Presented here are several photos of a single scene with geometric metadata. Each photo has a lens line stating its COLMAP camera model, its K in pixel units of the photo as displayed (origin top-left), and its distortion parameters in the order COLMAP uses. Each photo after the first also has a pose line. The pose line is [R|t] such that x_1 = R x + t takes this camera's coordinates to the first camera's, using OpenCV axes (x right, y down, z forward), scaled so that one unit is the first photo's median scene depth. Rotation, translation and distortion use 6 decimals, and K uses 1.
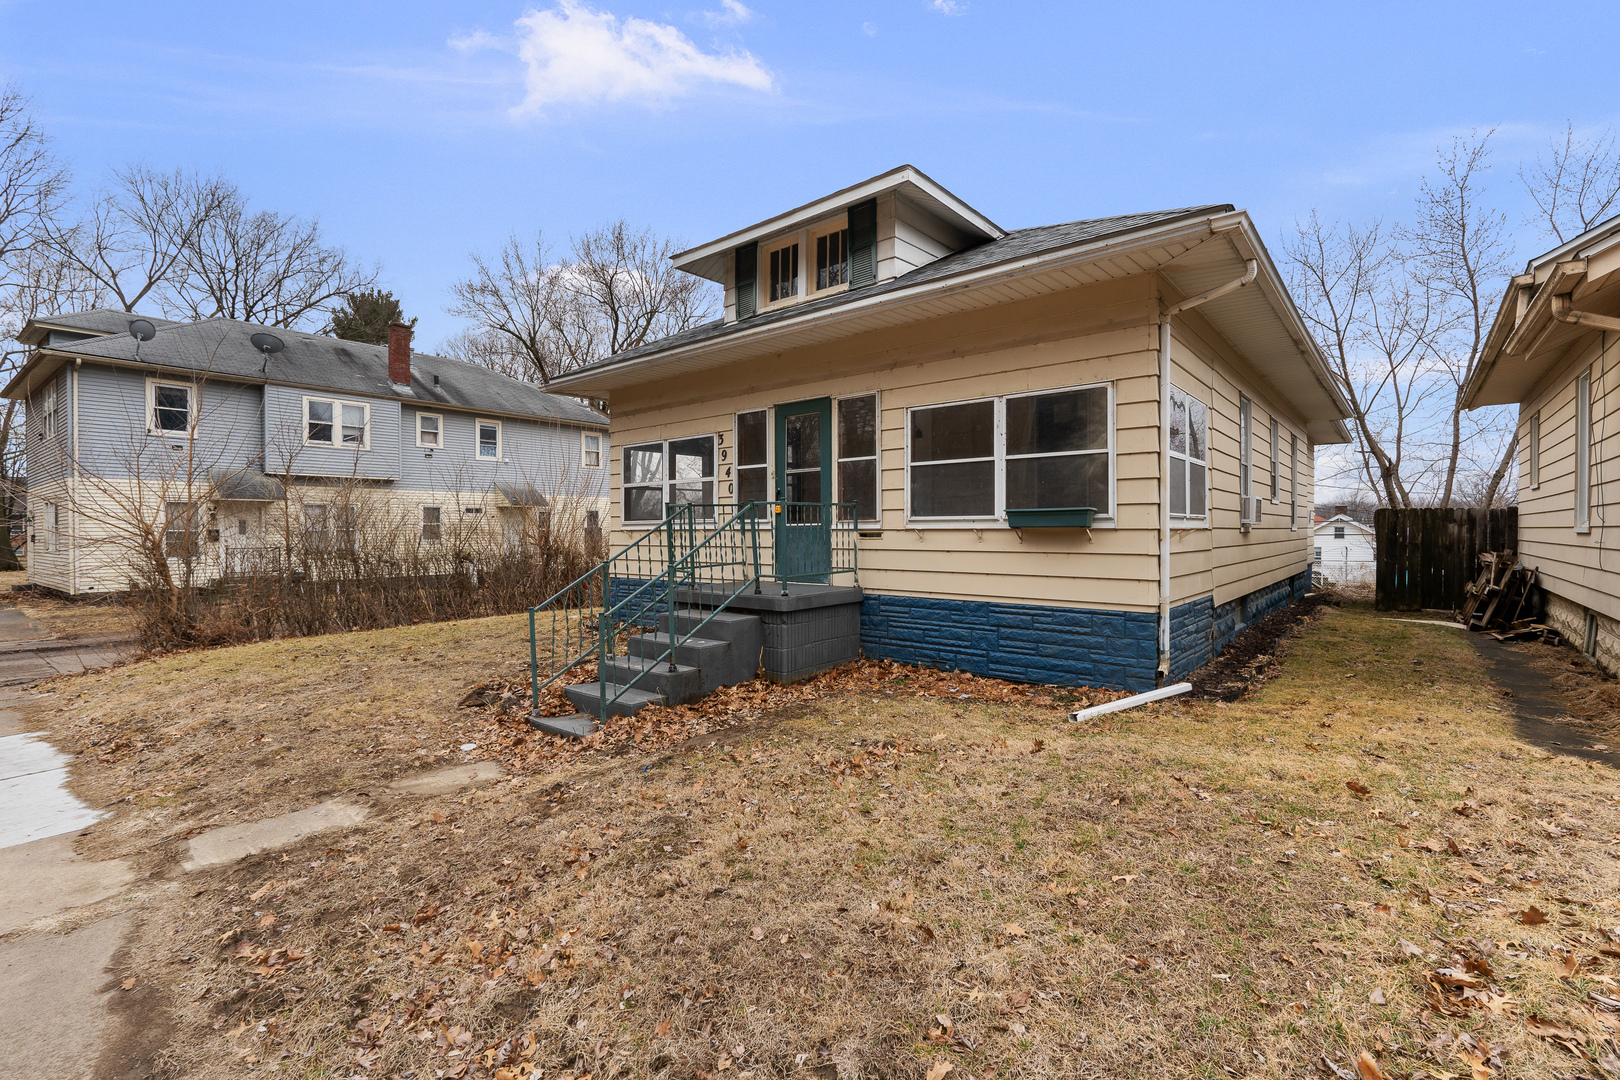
lens RADIAL K [[709.7, 0, 820.9], [0, 709.7, 545.8], [0, 0, 1]] dist [-0.016257, -0.000116]
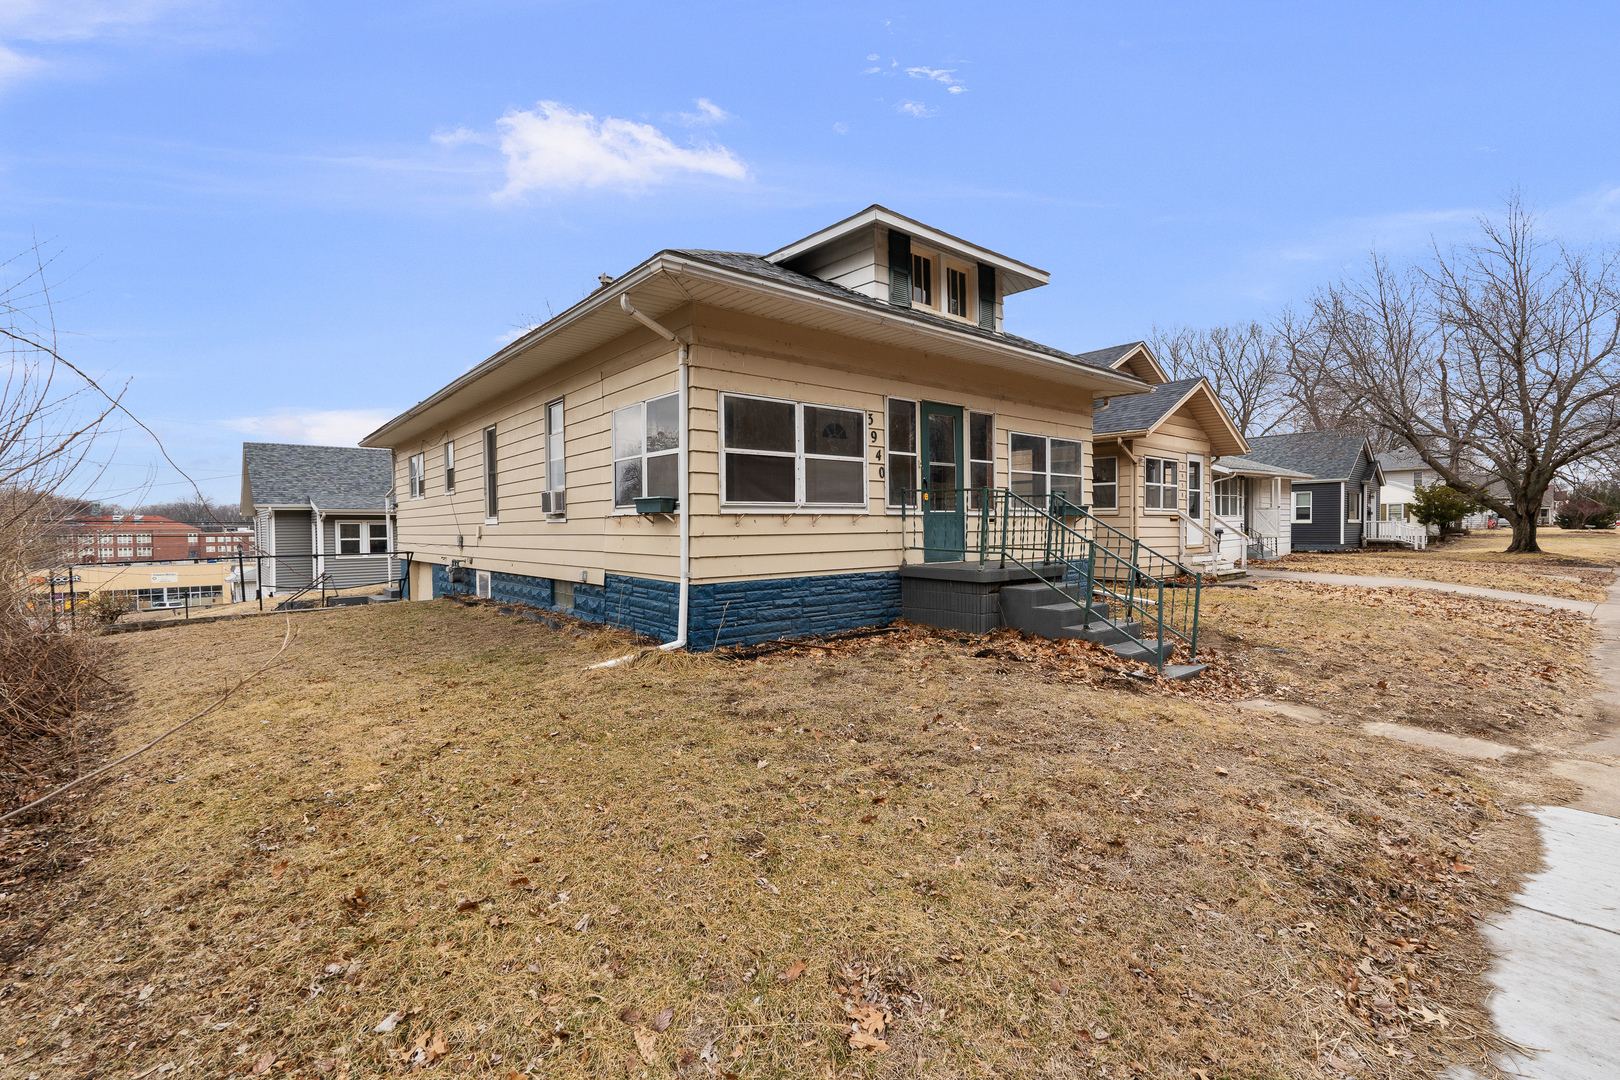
lens RADIAL K [[709.7, 0, 821.4], [0, 709.7, 524.3], [0, 0, 1]] dist [-0.016257, -0.000116]
pose [[0.185435, -0.009530, 0.982610, -1.132355], [0.015141, 0.999862, 0.006840, -0.018818], [-0.982540, 0.013609, 0.185553, 0.935284]]
